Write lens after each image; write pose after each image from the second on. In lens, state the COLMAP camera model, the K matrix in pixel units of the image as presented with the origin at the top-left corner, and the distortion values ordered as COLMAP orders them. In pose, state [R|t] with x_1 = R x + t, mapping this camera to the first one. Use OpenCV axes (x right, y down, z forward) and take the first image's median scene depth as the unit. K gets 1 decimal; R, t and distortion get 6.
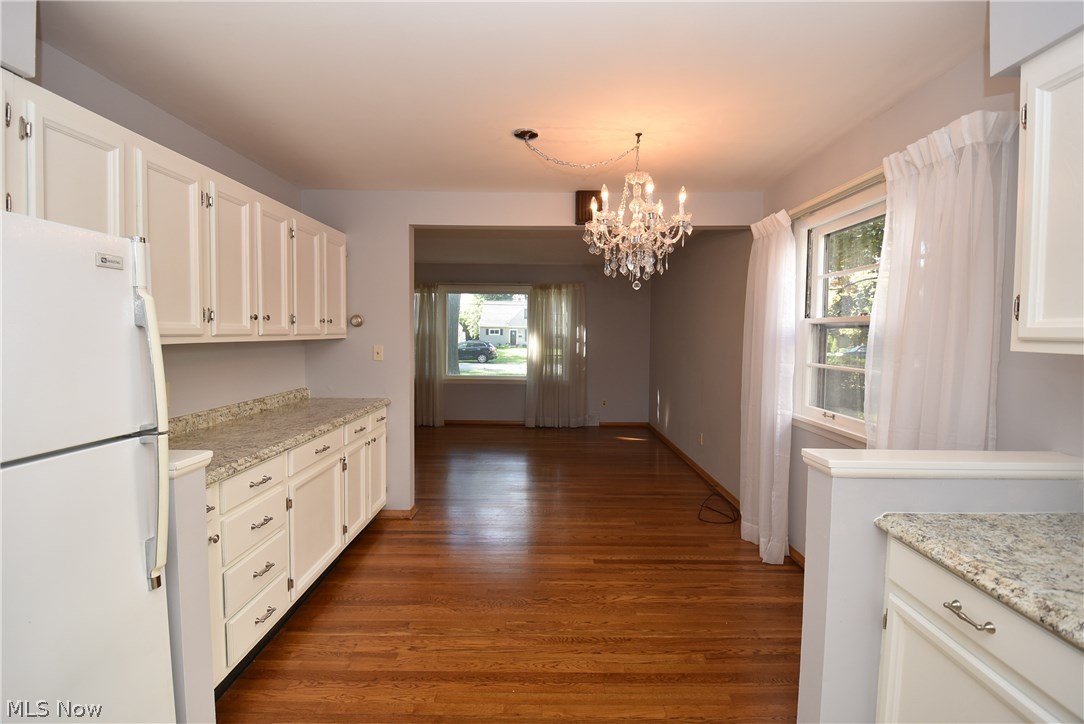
lens RADIAL K [[479.3, 0, 542.5], [0, 479.3, 357.9], [0, 0, 1]] dist [-0.003593, -0.002831]
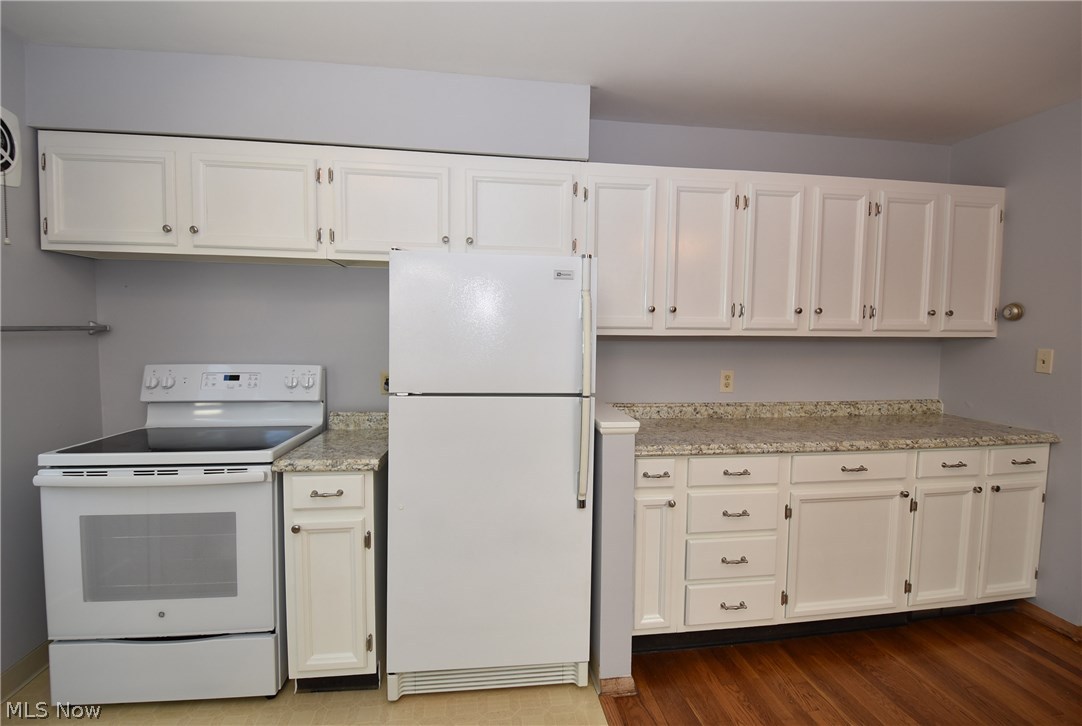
lens RADIAL K [[478.4, 0, 505.4], [0, 478.4, 357.7], [0, 0, 1]] dist [-0.003593, -0.002831]
pose [[0.161675, 0.060175, -0.985008, 0.224139], [-0.060747, 0.996853, 0.050927, -0.004060], [0.984973, 0.051602, 0.164821, 0.247738]]
